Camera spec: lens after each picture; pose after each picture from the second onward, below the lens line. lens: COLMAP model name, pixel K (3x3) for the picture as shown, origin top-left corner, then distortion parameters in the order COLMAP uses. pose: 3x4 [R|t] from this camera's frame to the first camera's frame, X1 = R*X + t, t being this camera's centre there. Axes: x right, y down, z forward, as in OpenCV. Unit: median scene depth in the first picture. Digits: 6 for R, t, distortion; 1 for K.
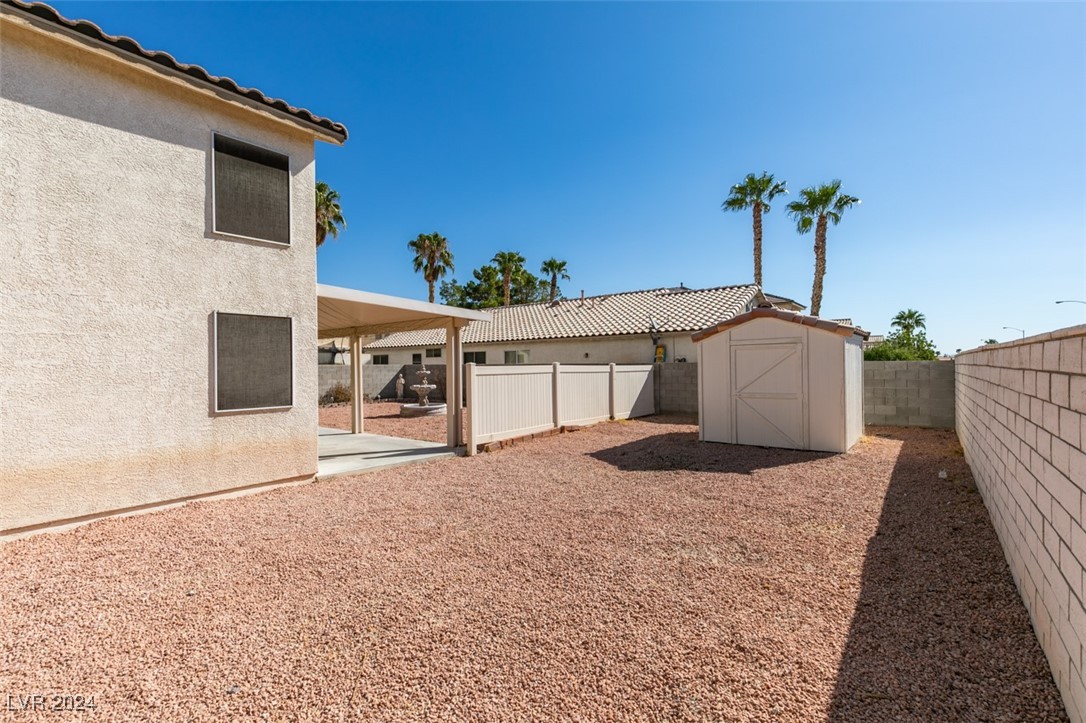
lens RADIAL K [[494.7, 0, 542.3], [0, 494.7, 363.2], [0, 0, 1]] dist [0.016272, -0.000169]
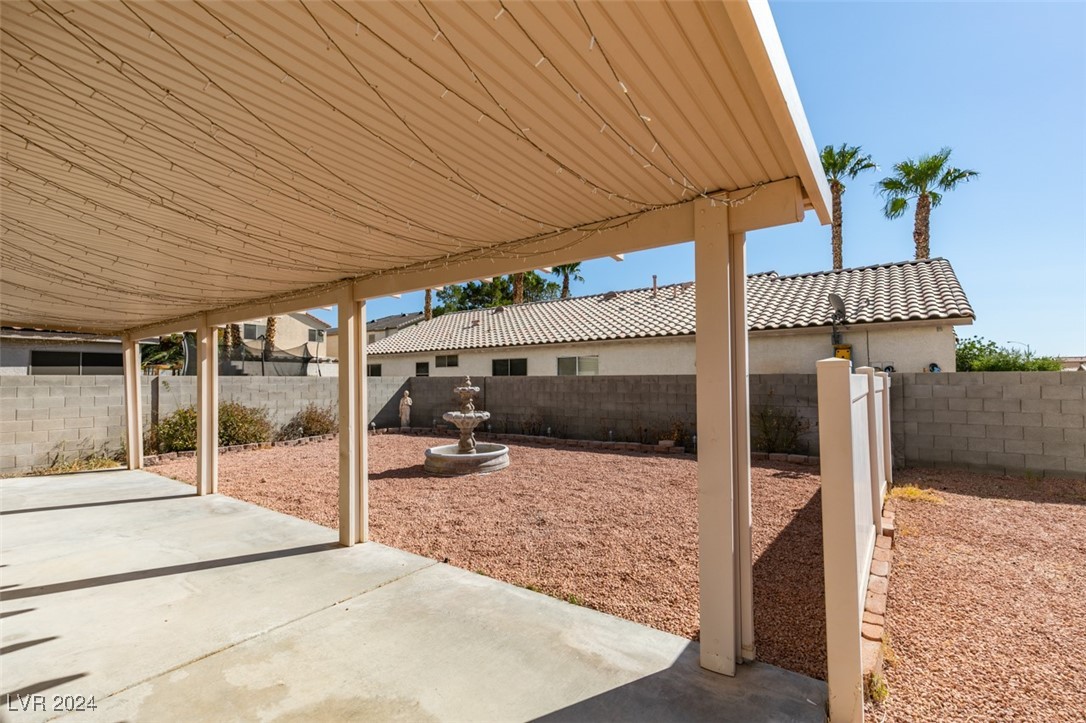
lens RADIAL K [[494.7, 0, 545.7], [0, 494.7, 365.9], [0, 0, 1]] dist [0.016272, -0.000169]
pose [[0.998913, 0.002892, 0.046530, -0.106964], [-0.001784, 0.999715, -0.023823, 0.003151], [-0.046585, 0.023714, 0.998633, 0.265745]]
